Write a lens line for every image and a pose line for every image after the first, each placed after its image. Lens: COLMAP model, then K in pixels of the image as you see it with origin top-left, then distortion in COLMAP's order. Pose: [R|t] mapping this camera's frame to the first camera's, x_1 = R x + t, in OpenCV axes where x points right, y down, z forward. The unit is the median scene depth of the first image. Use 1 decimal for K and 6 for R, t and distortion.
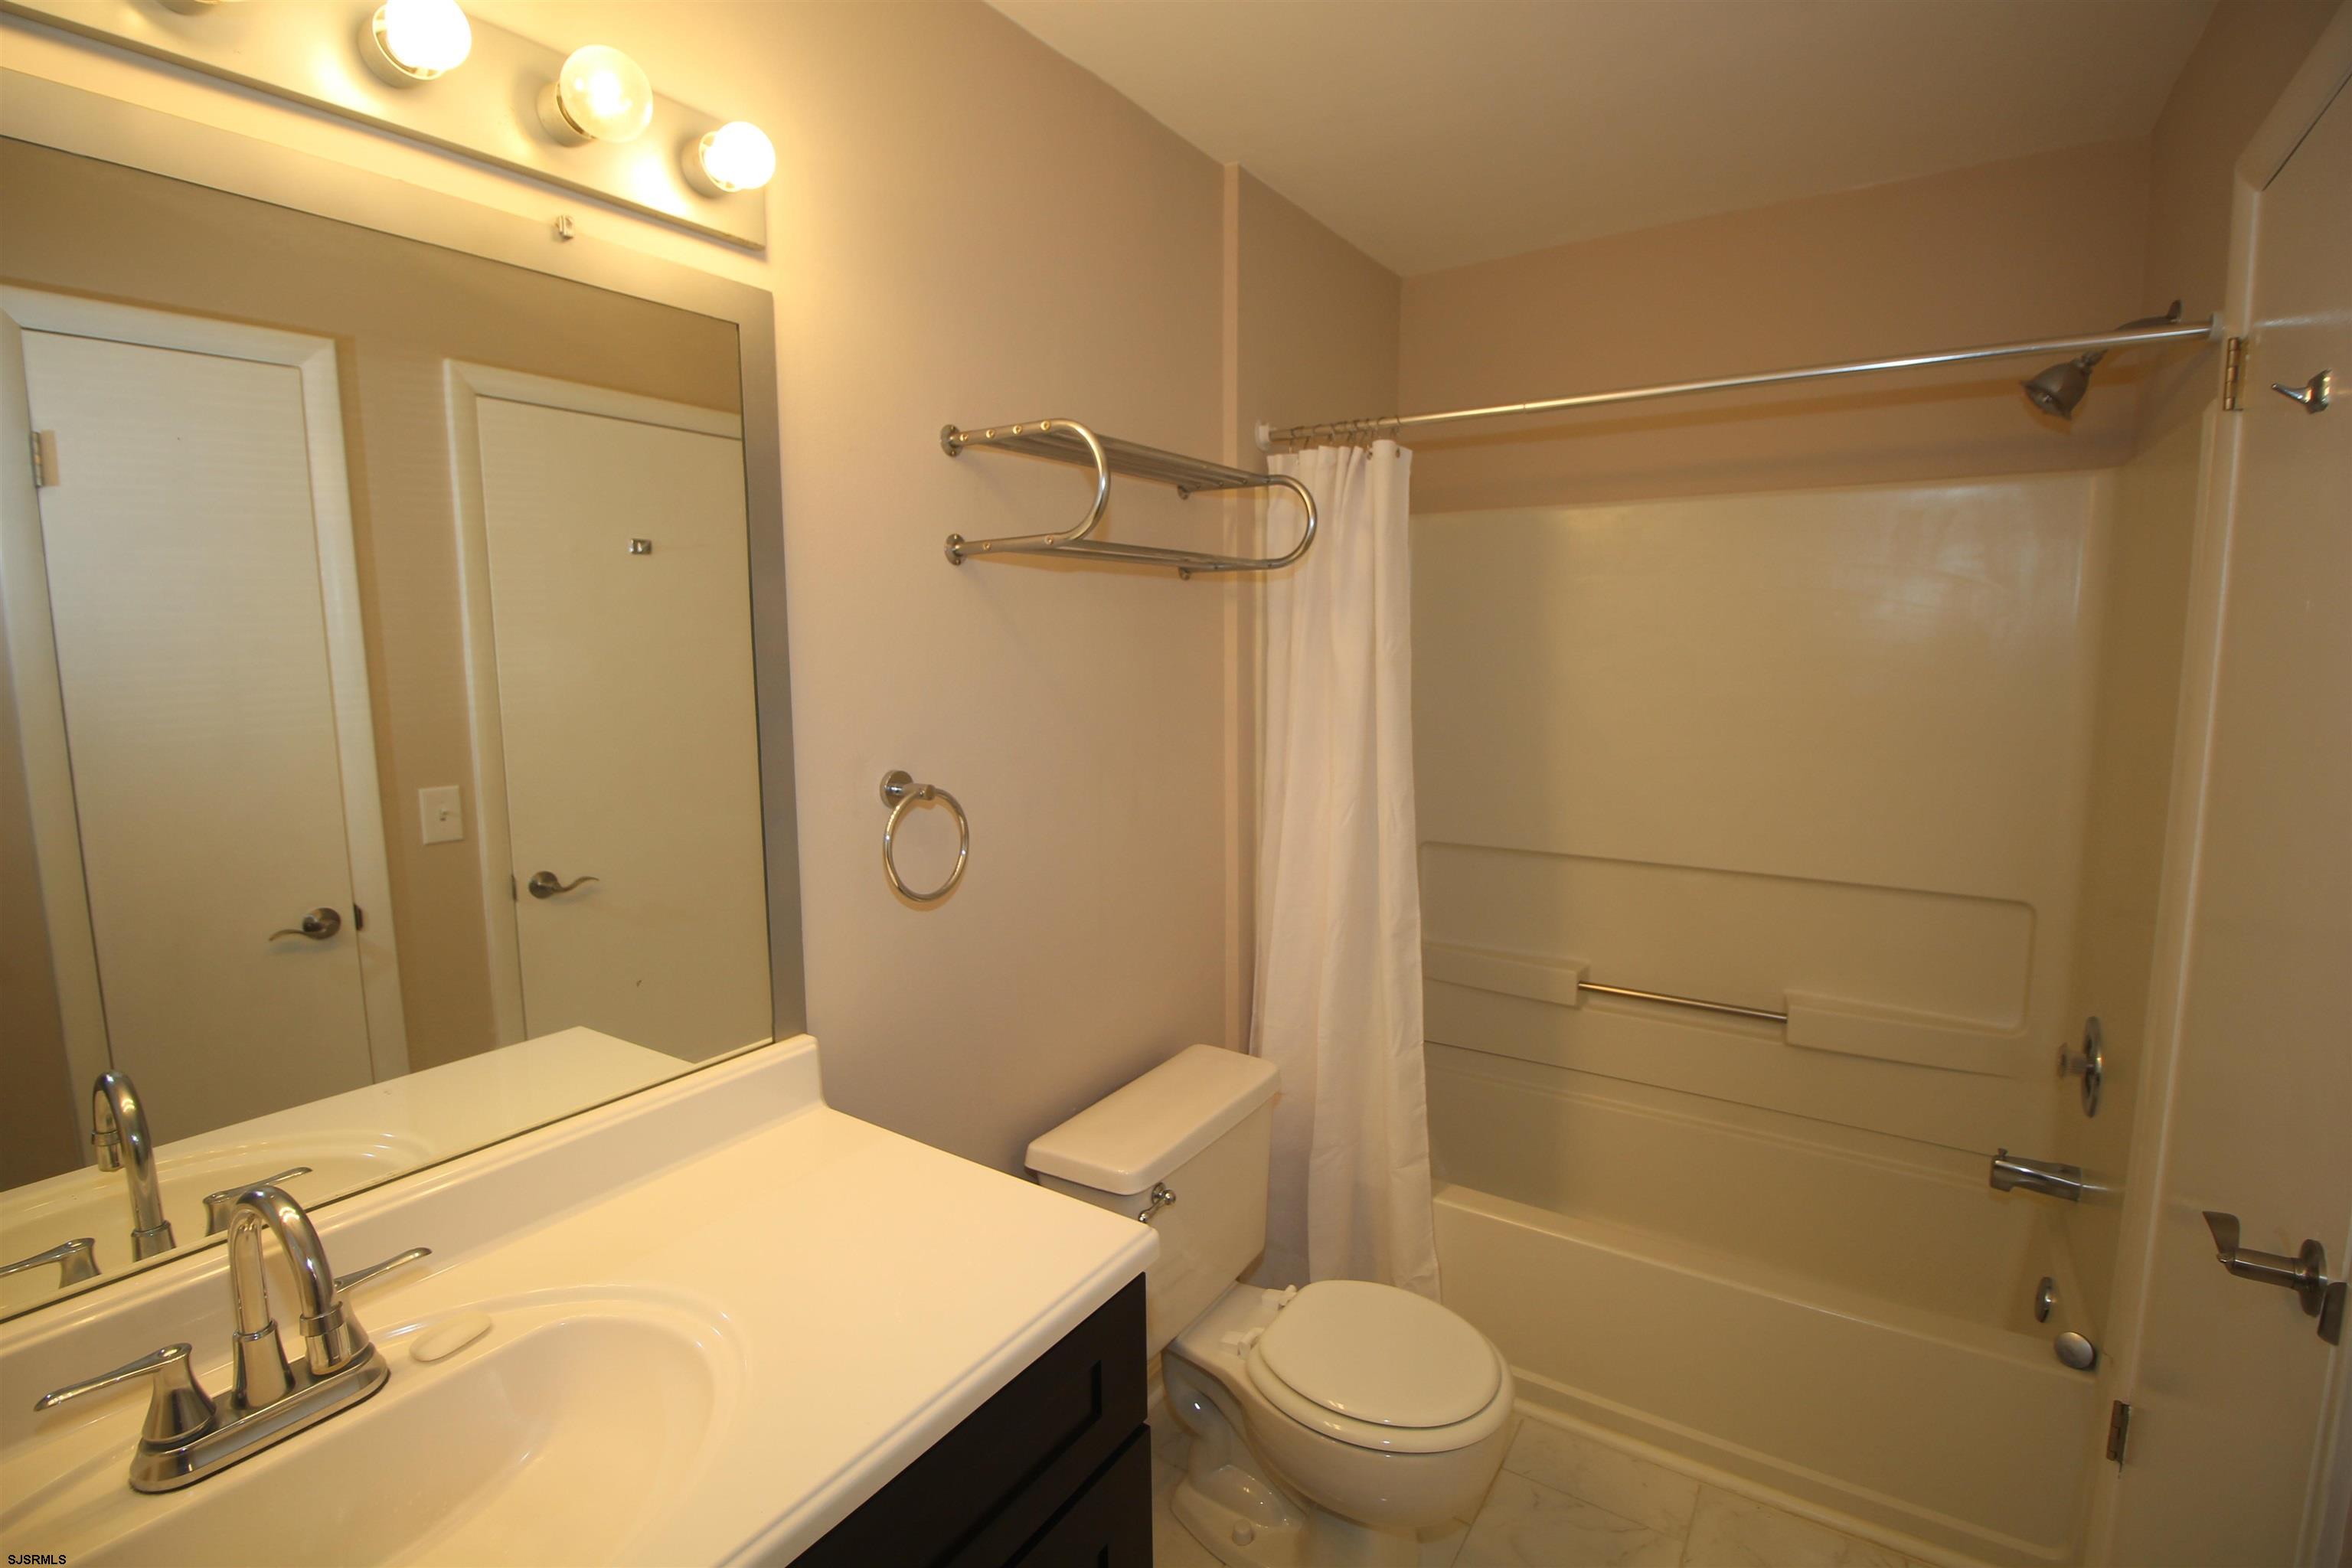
lens RADIAL K [[1088.7, 0, 1192.2], [0, 1088.7, 776.4], [0, 0, 1]] dist [-0.002896, -0.016521]
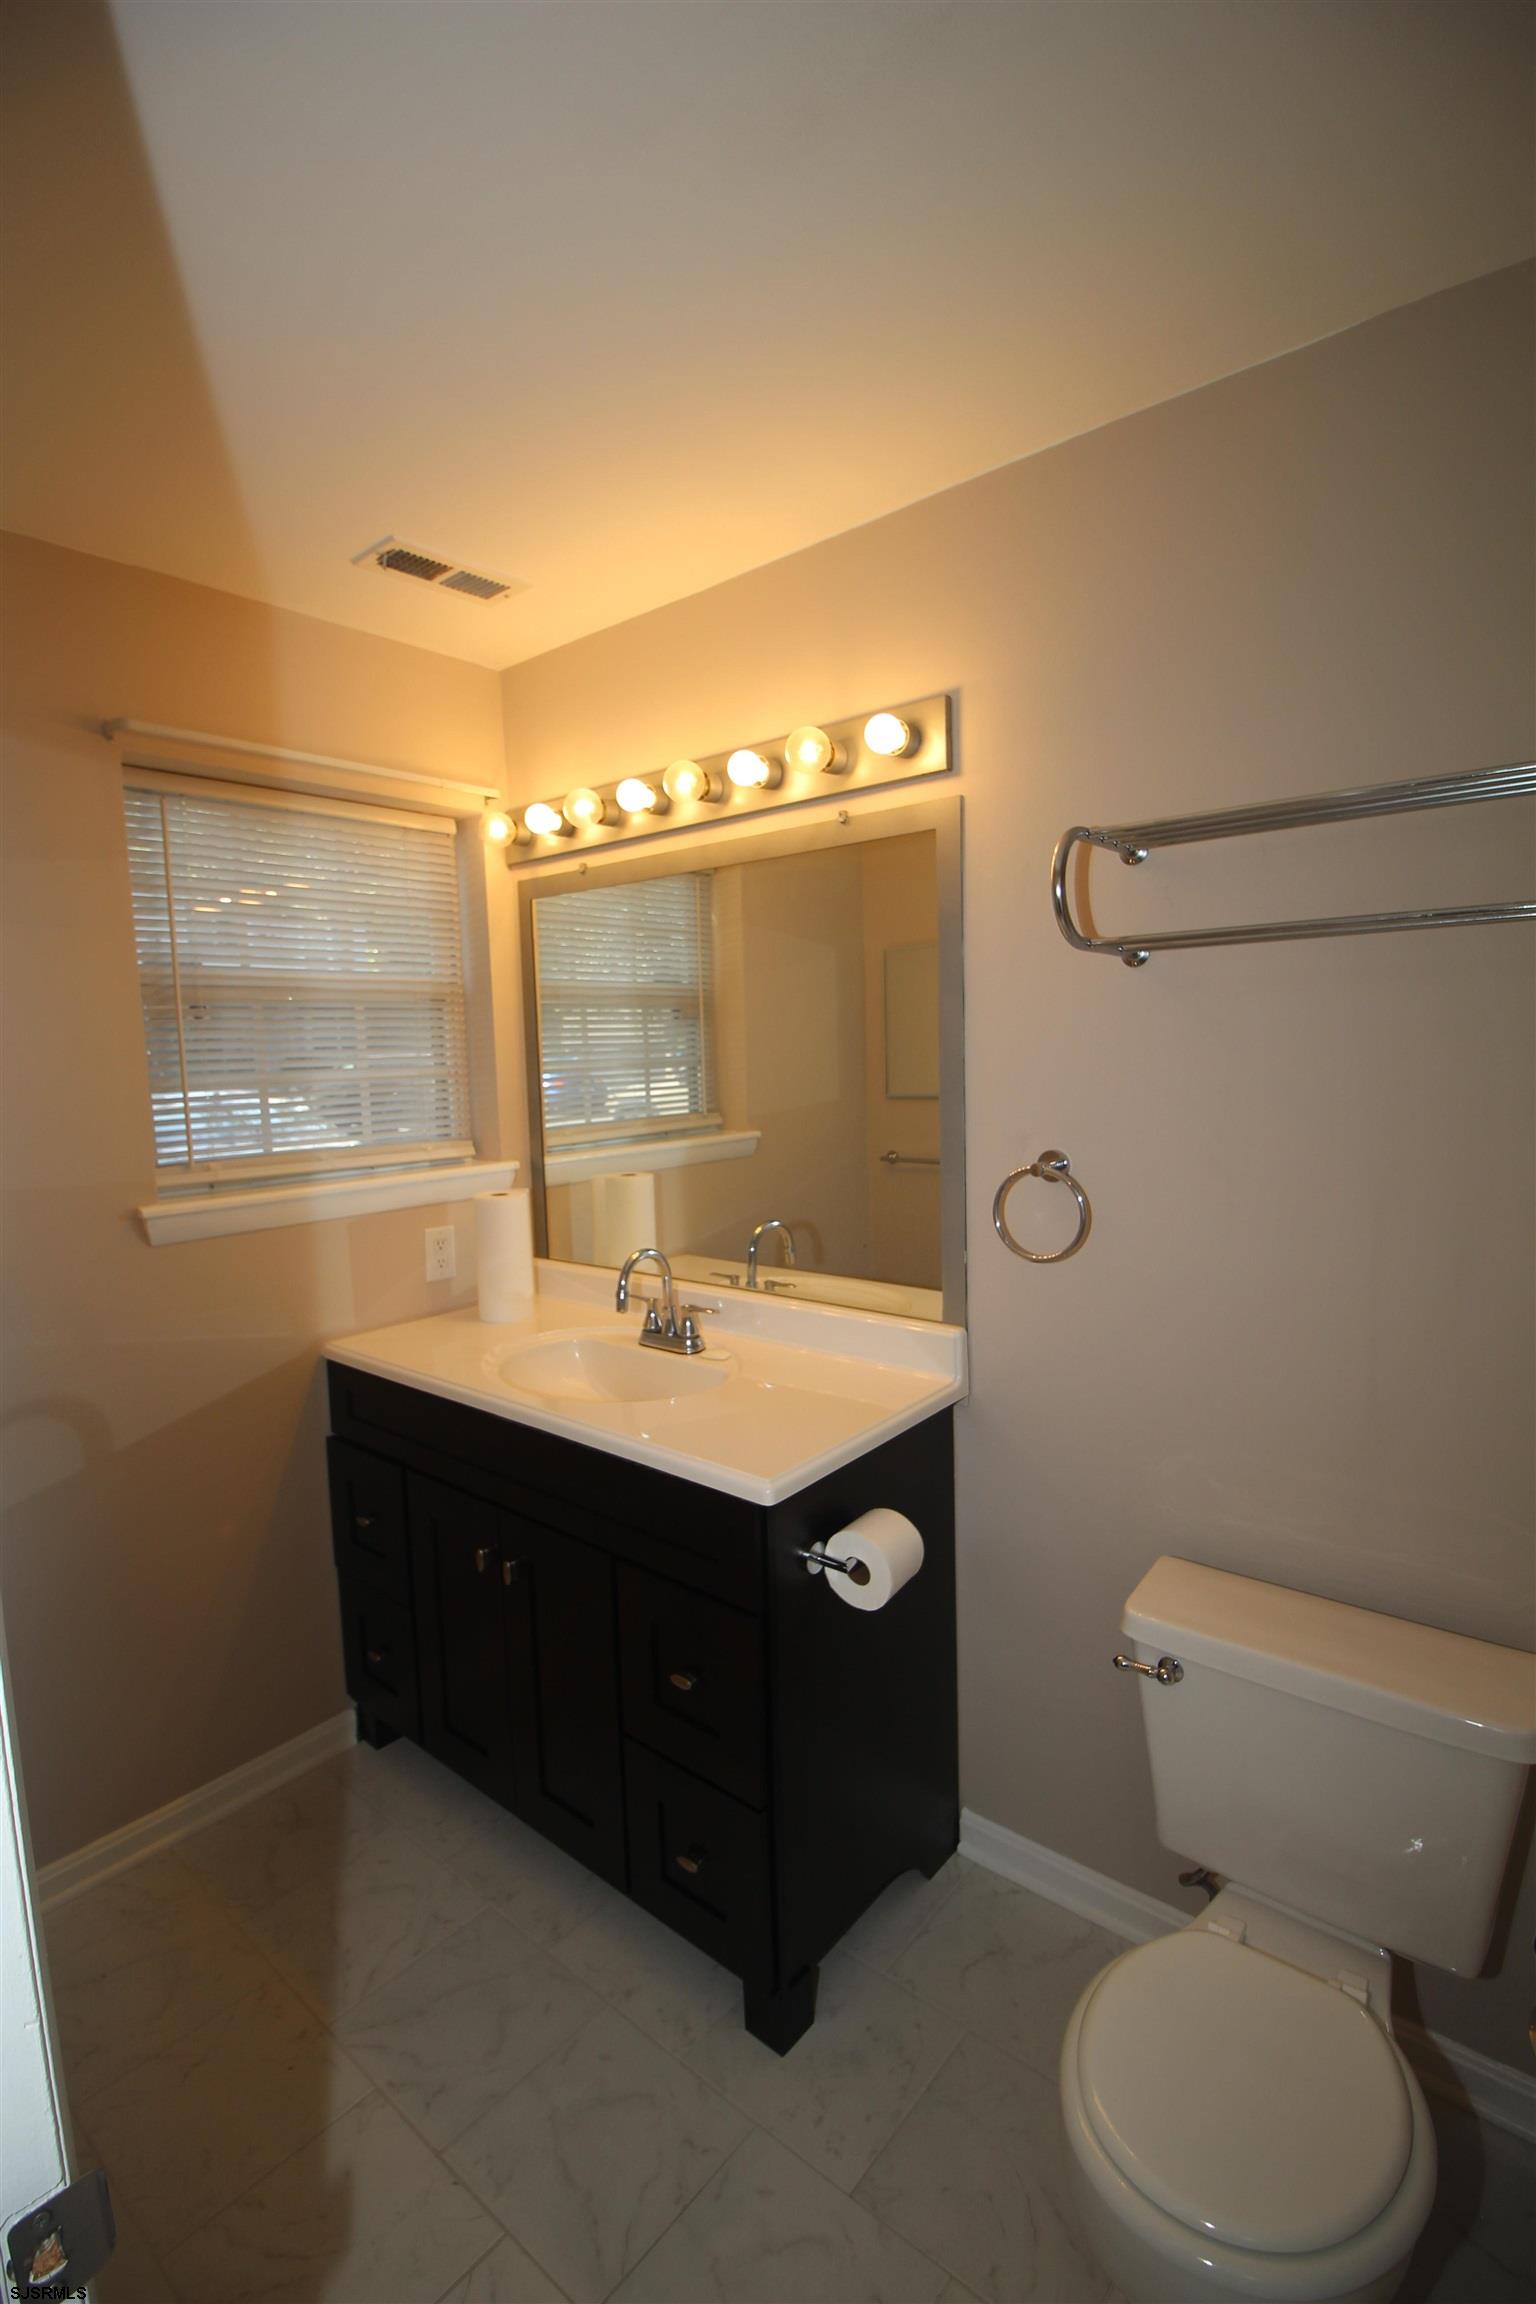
lens RADIAL K [[1068.1, 0, 764.9], [0, 1068.1, 1143.9], [0, 0, 1]] dist [-0.003395, -0.014461]
pose [[-0.121024, 0.102043, -0.987391, 1.020343], [-0.094393, 0.989012, 0.113780, -0.121351], [0.988151, 0.106973, -0.110062, 0.889617]]
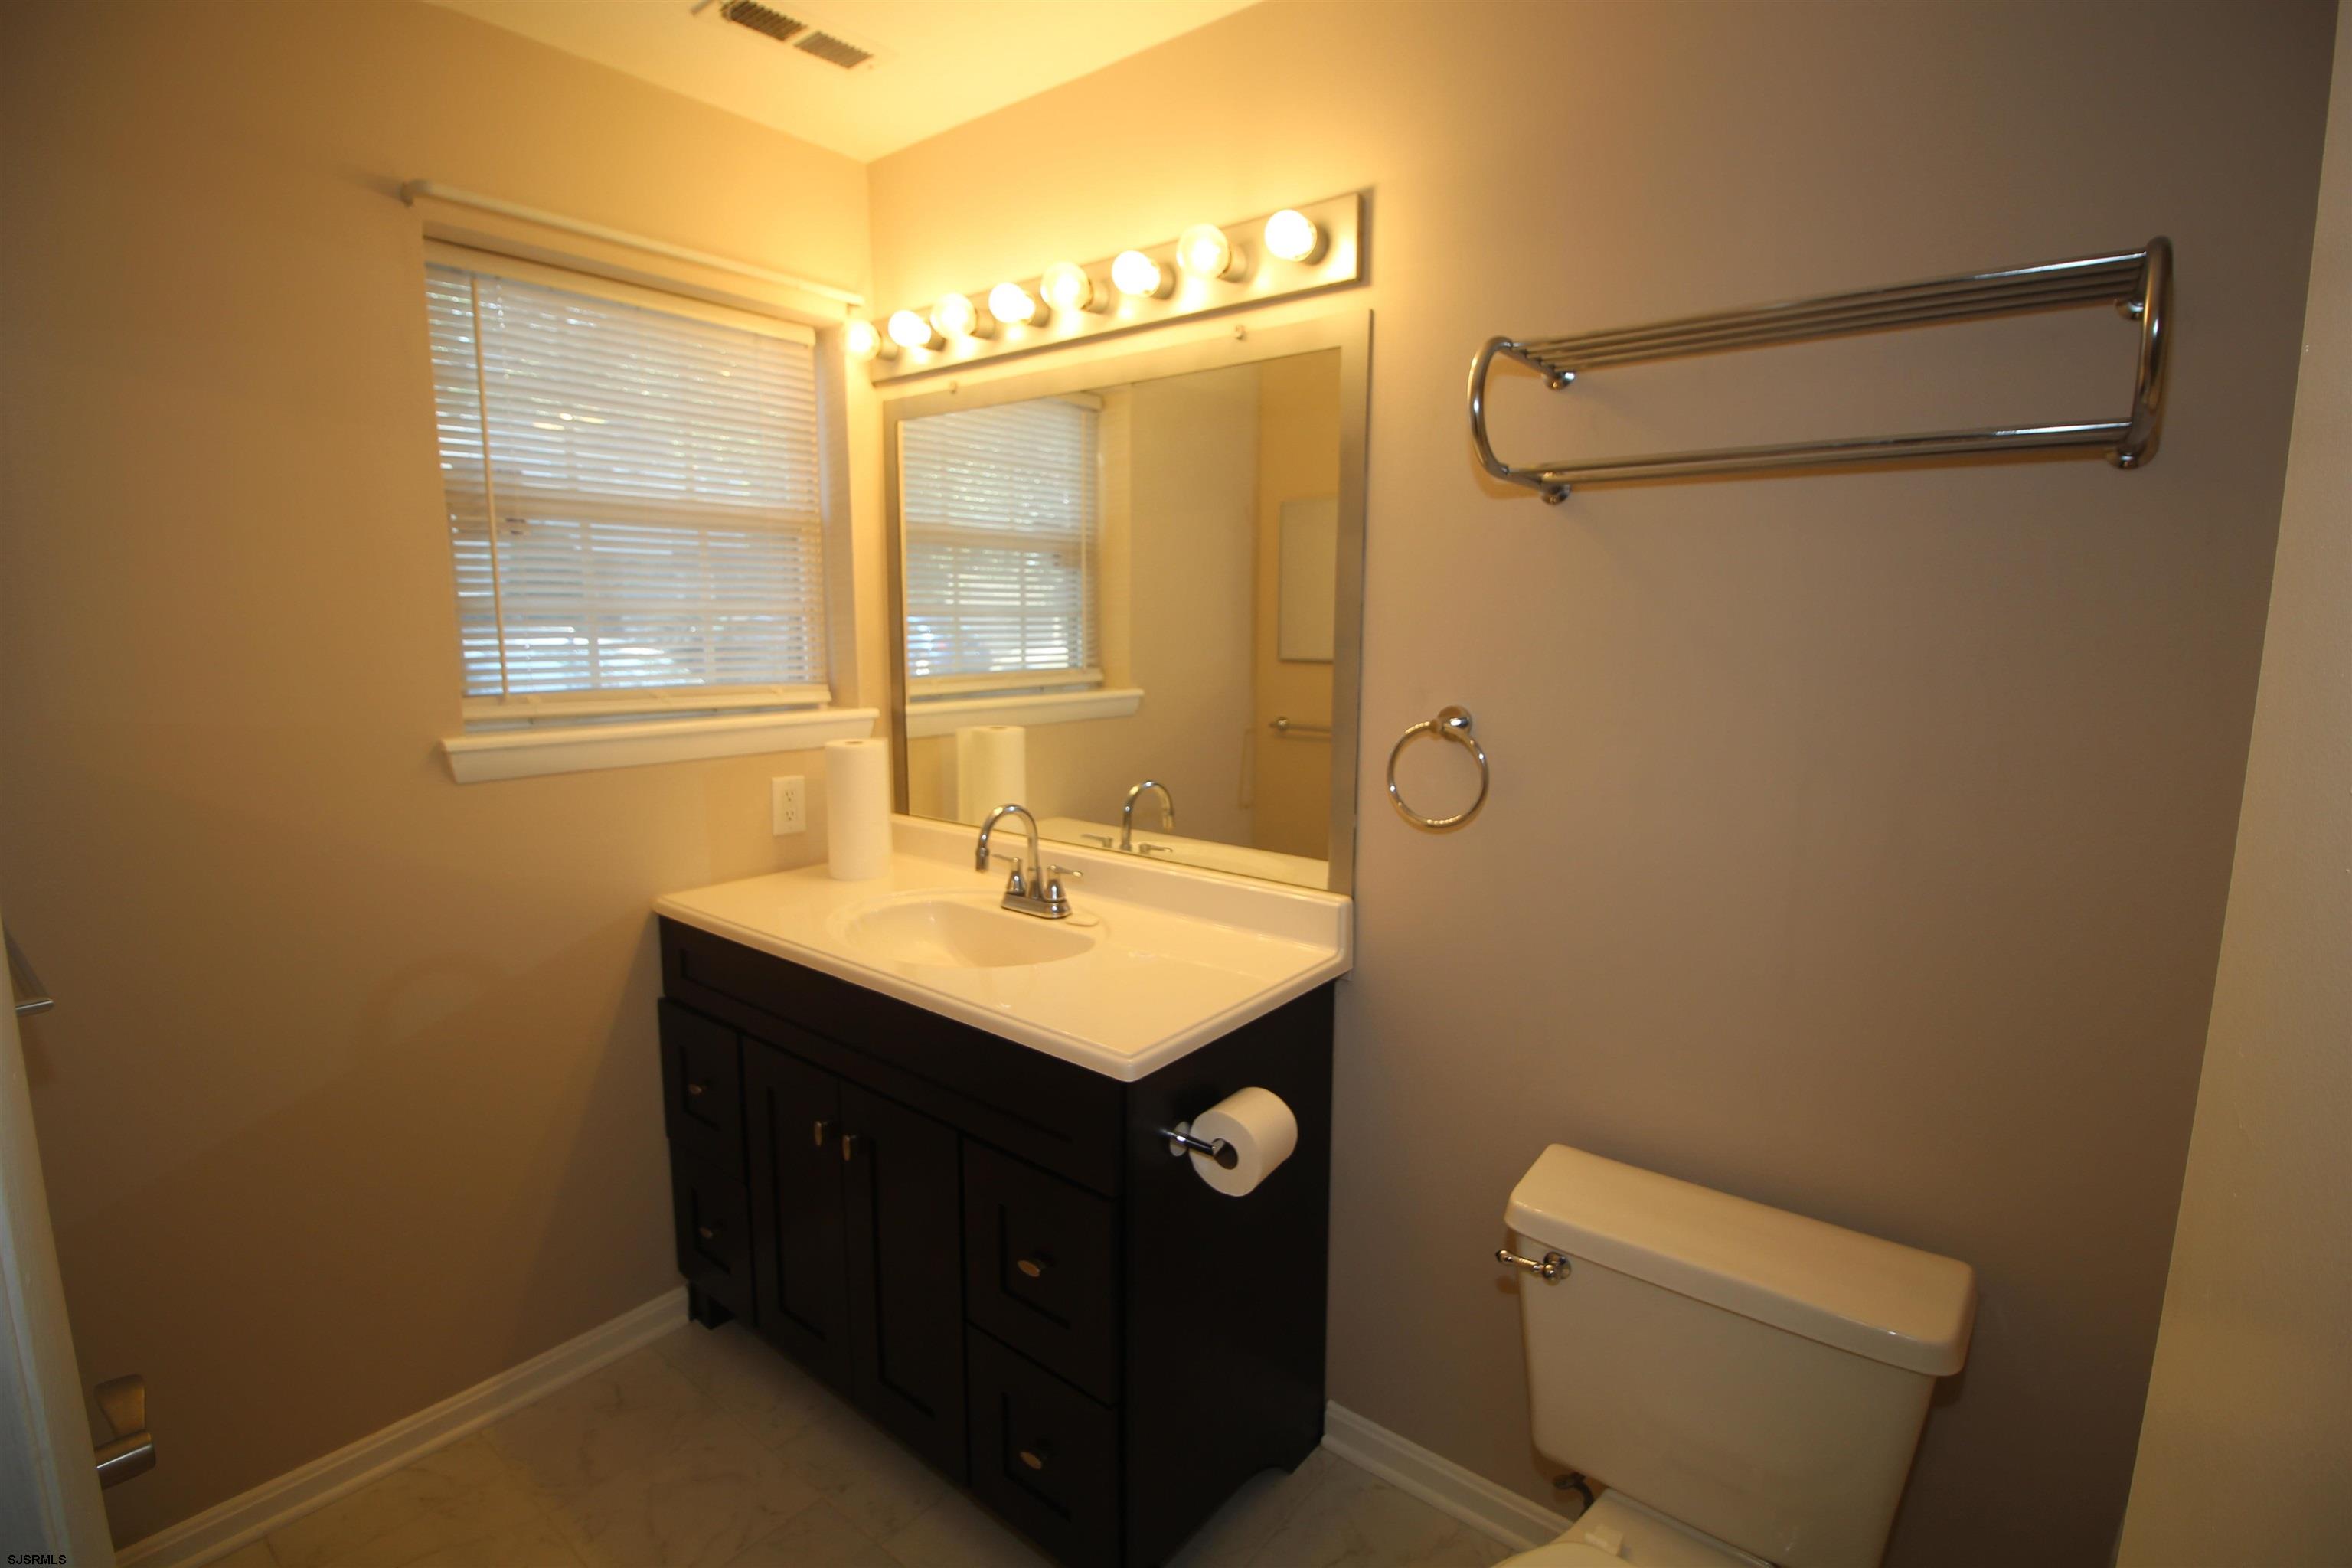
lens RADIAL K [[1088.7, 0, 1192.2], [0, 1088.7, 776.4], [0, 0, 1]] dist [-0.002896, -0.016521]
pose [[-0.090706, 0.151595, -0.984272, 0.925995], [-0.130666, 0.977990, 0.162669, -0.081656], [0.987268, 0.143366, -0.068901, 0.900033]]
